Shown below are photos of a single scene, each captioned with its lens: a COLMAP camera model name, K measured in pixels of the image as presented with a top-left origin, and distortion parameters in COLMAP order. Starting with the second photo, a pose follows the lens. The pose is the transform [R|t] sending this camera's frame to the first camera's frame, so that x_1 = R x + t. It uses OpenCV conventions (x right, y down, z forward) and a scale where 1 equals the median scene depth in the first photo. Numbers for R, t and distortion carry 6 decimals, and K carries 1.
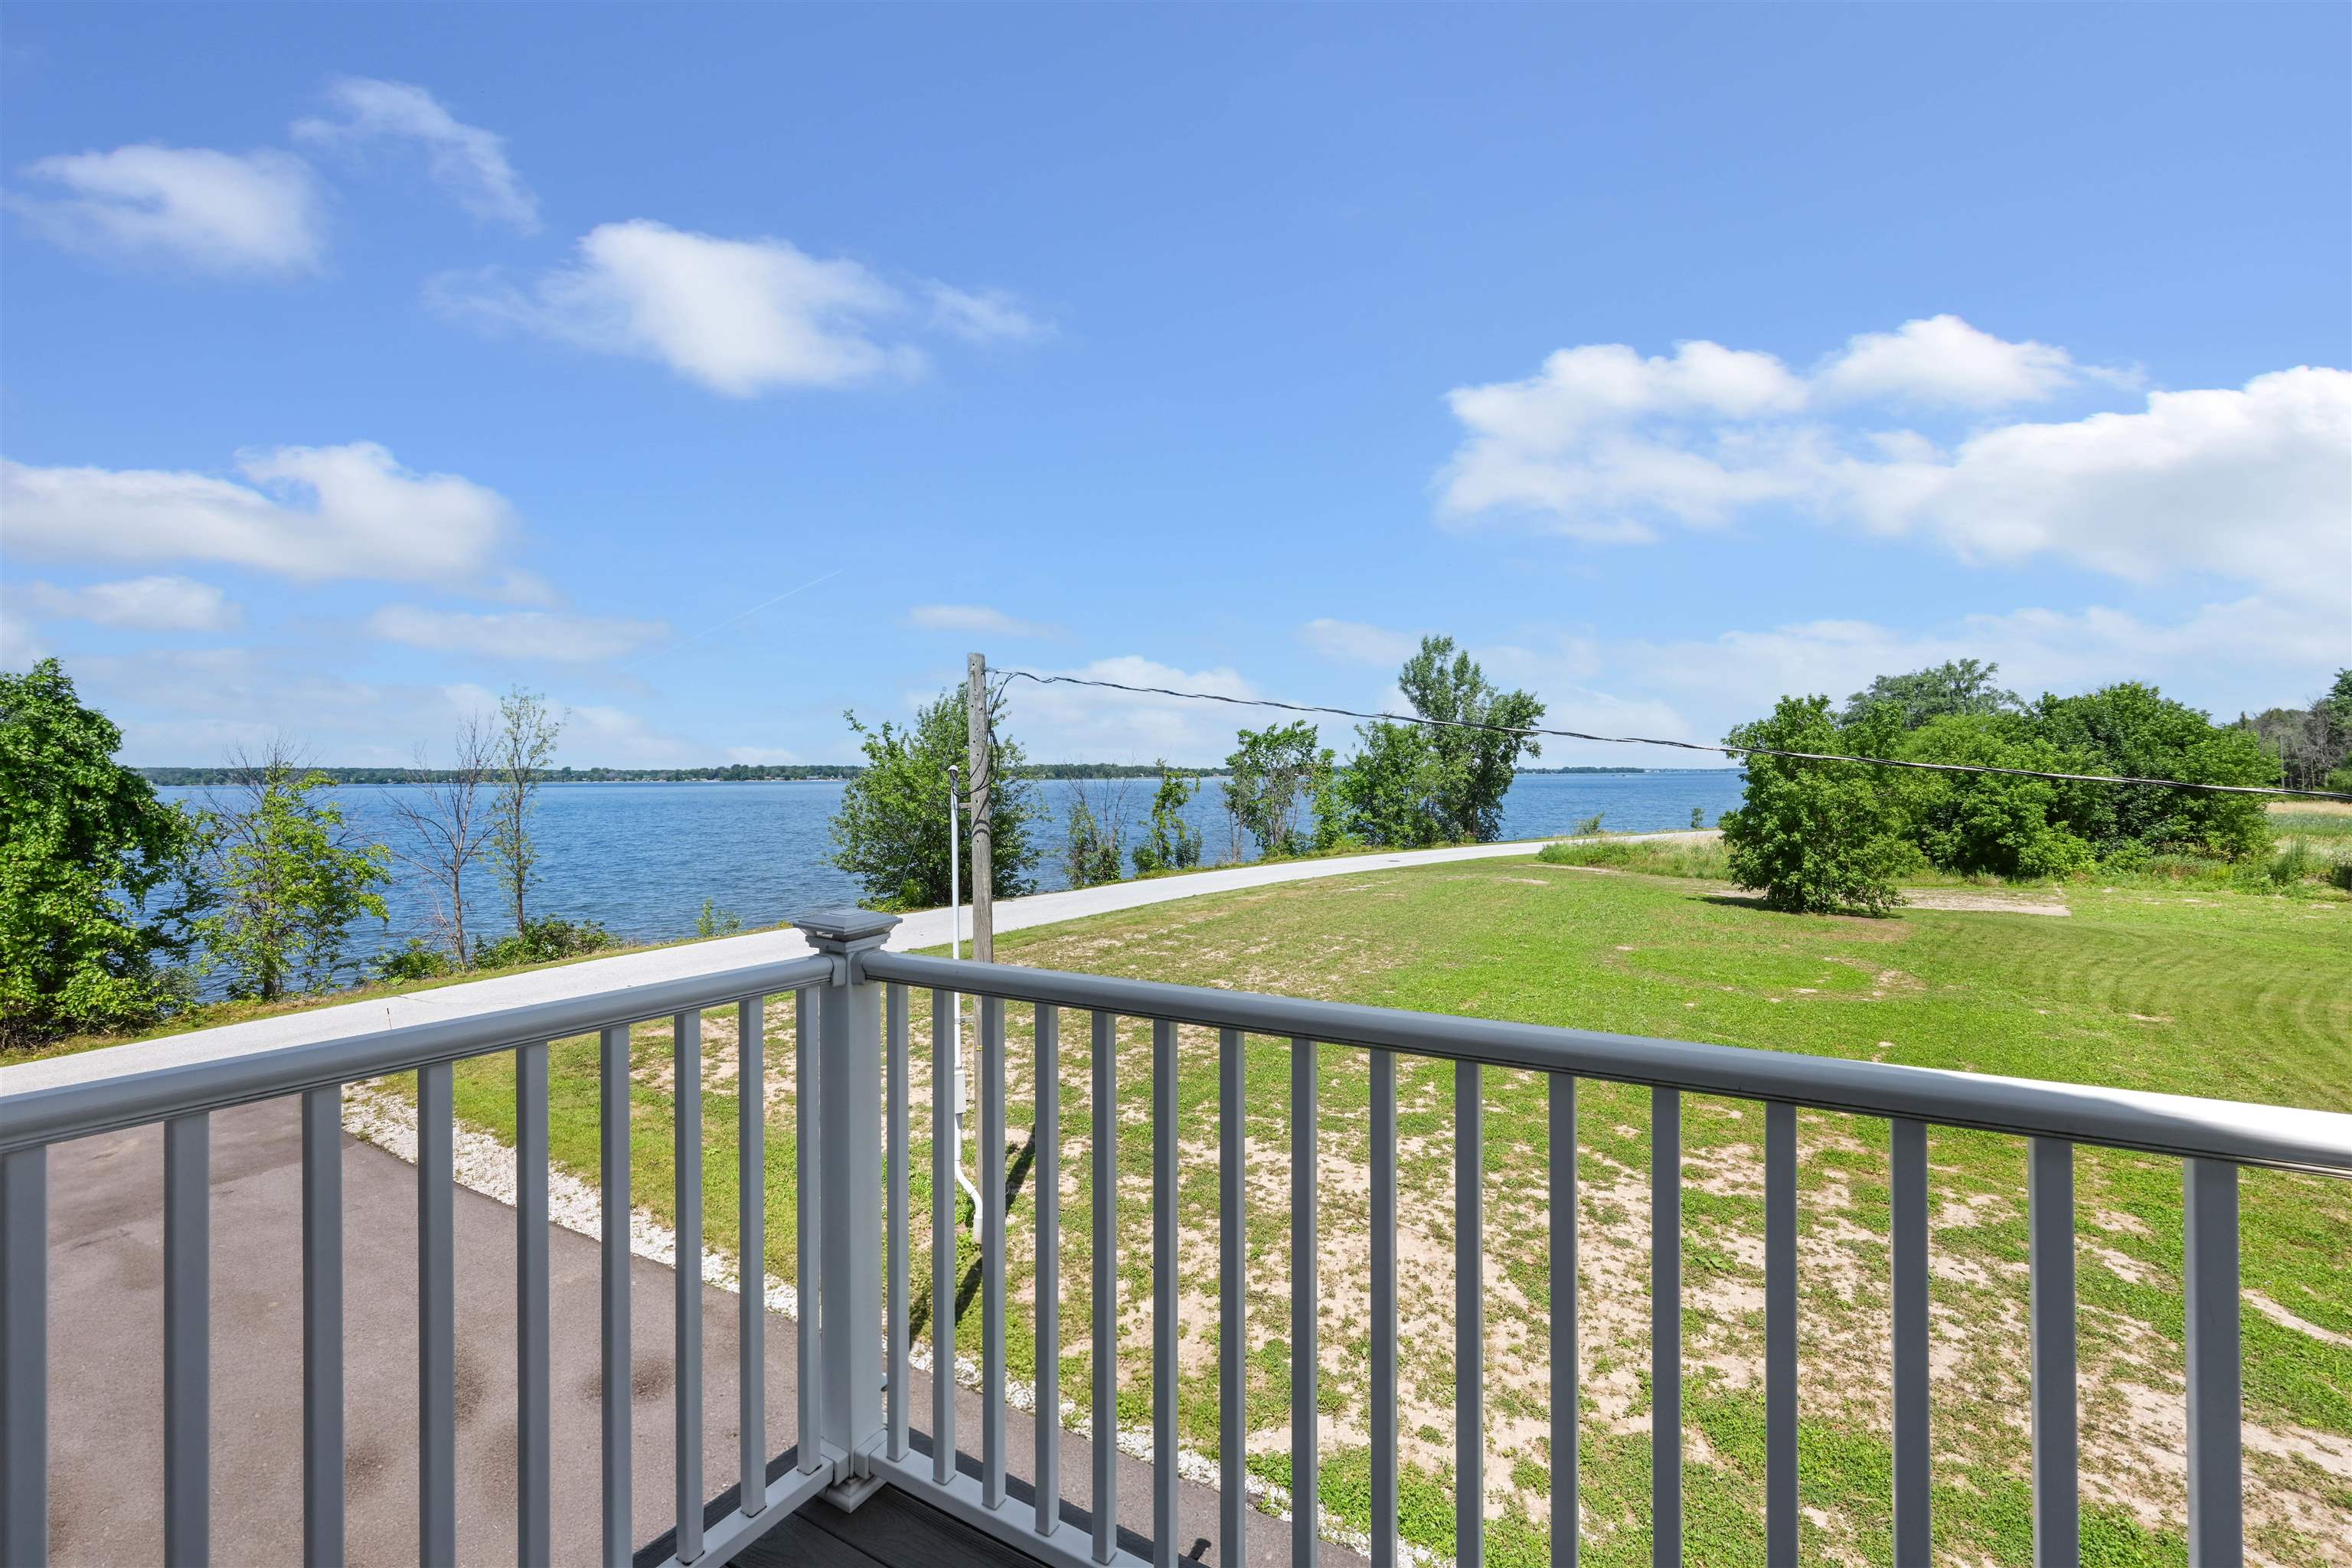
lens RADIAL K [[959.2, 0, 1177.8], [0, 959.2, 758.0], [0, 0, 1]] dist [-0.006031, 0.001841]
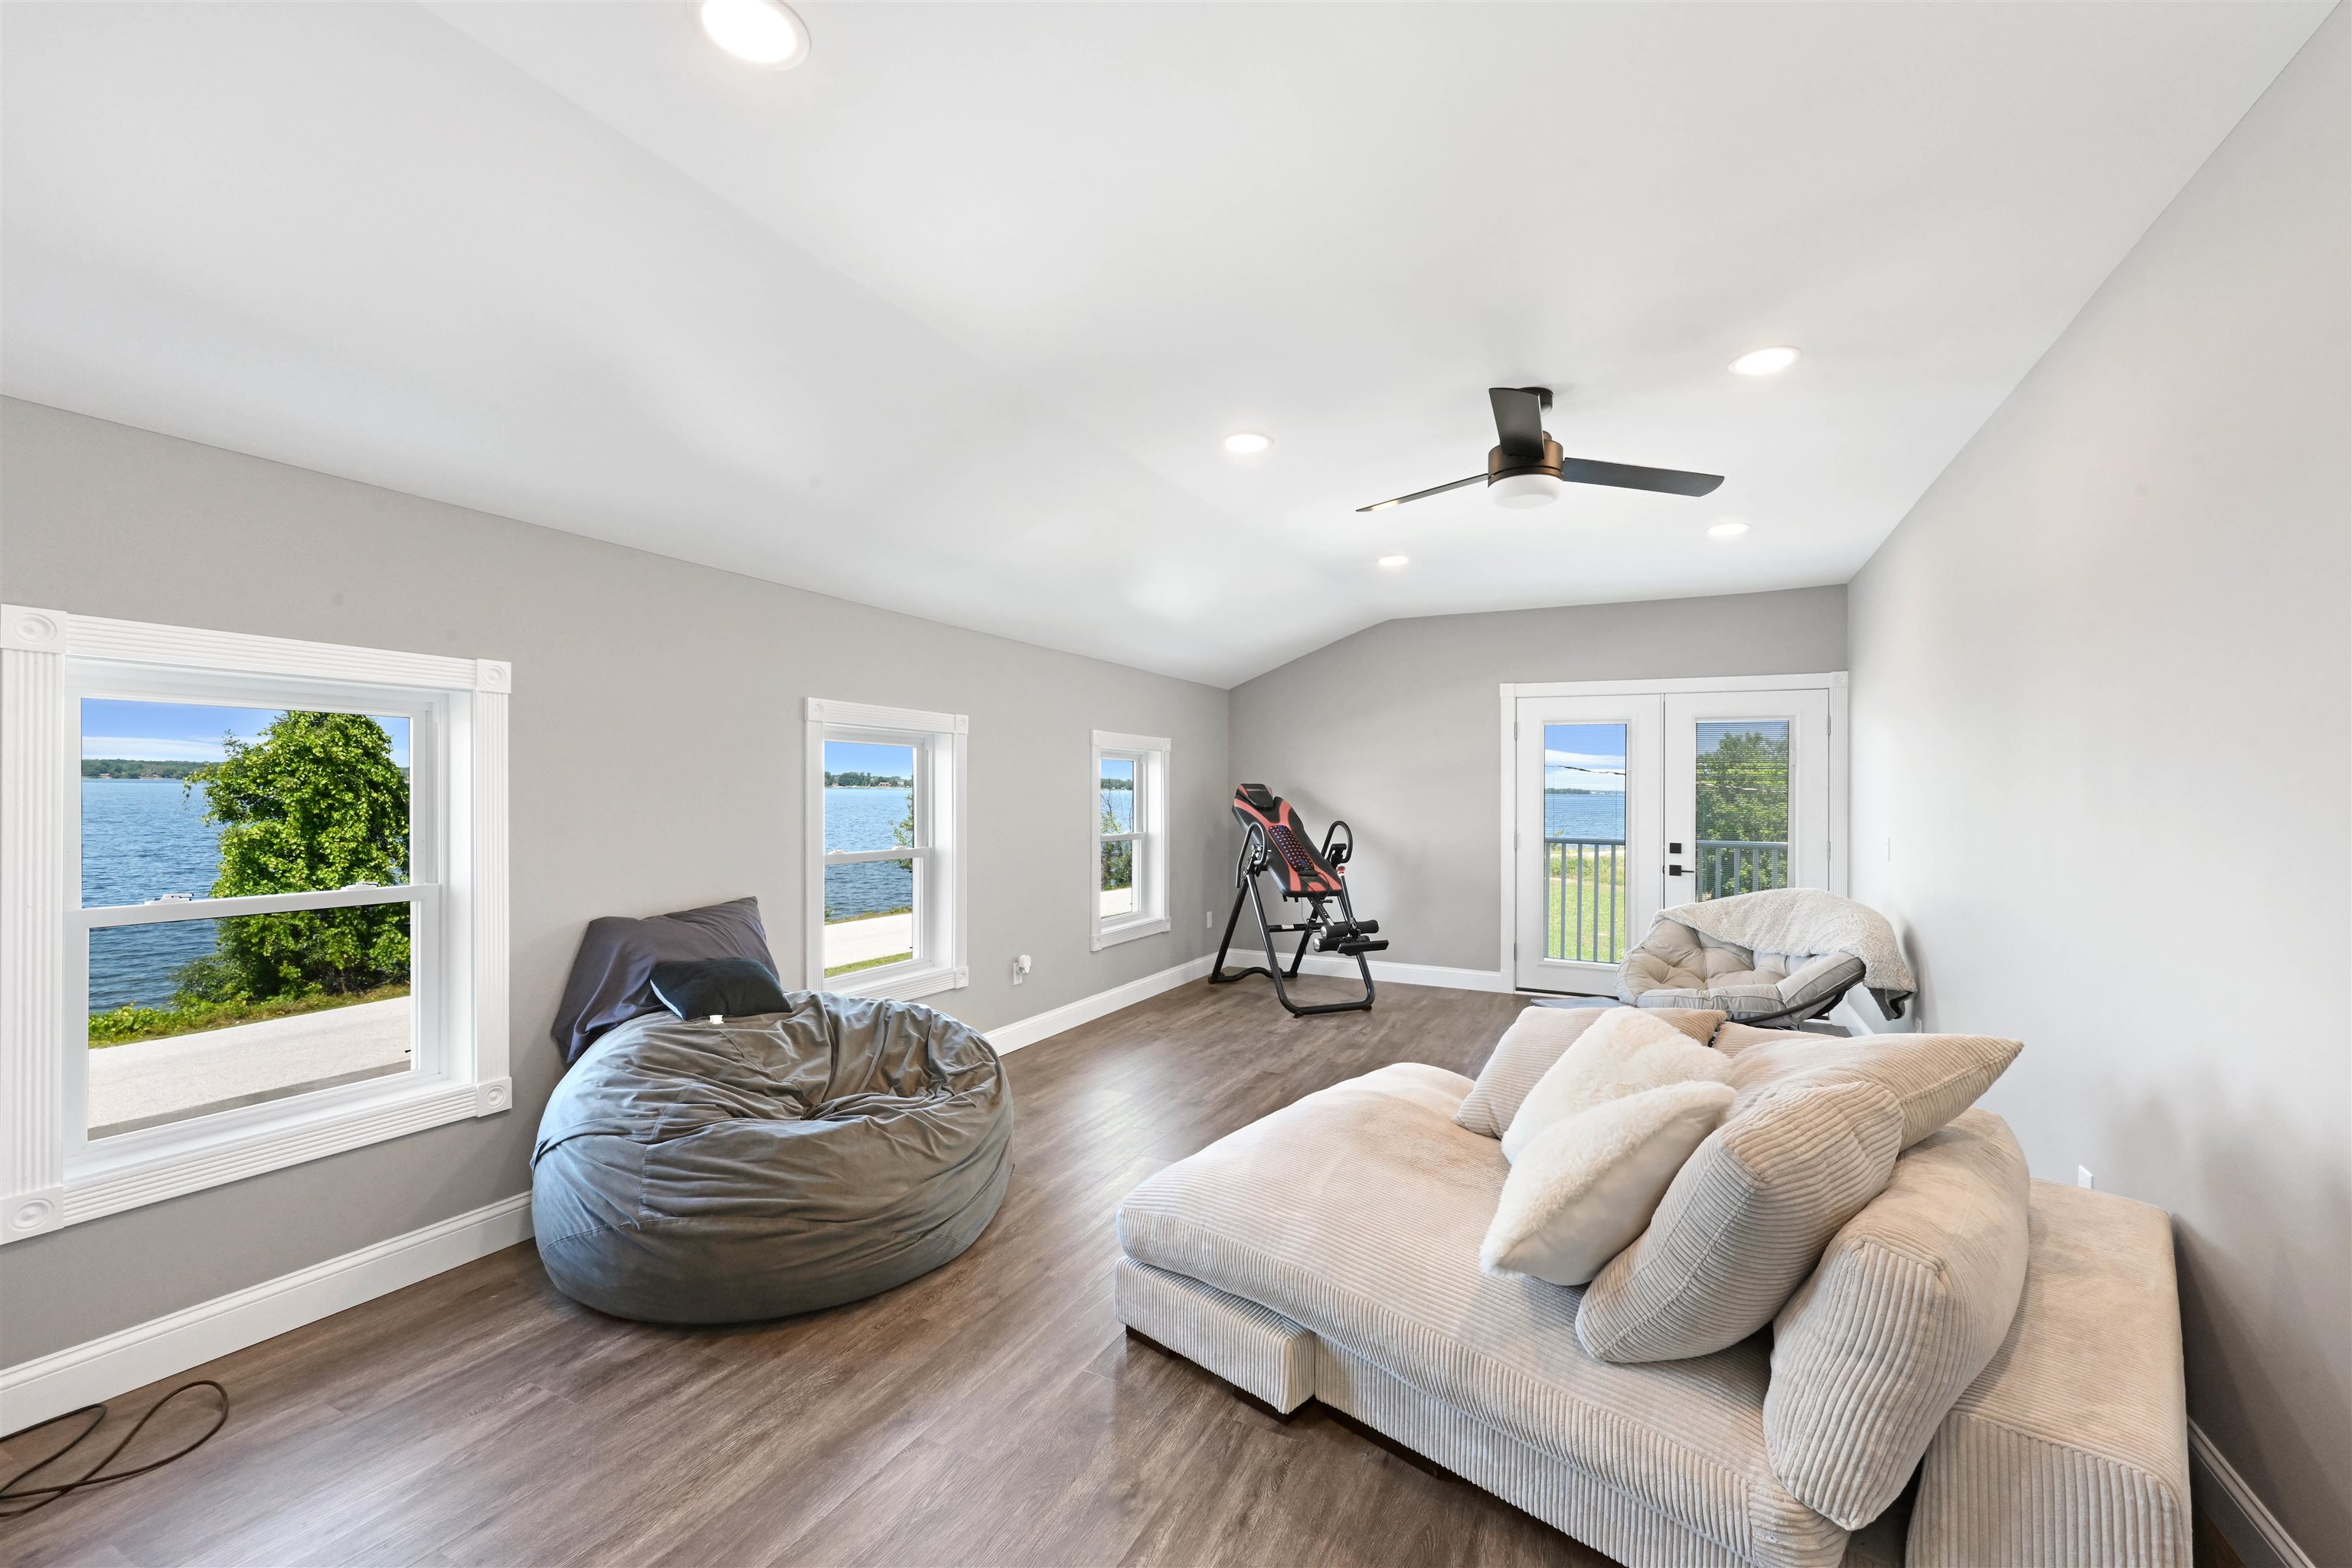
lens RADIAL K [[959.2, 0, 1168.1], [0, 959.2, 783.8], [0, 0, 1]] dist [-0.006031, 0.001841]
pose [[0.998249, 0.019295, 0.055922, -0.228911], [-0.019967, 0.999735, 0.011481, -0.001702], [-0.055686, -0.012577, 0.998369, -0.281296]]
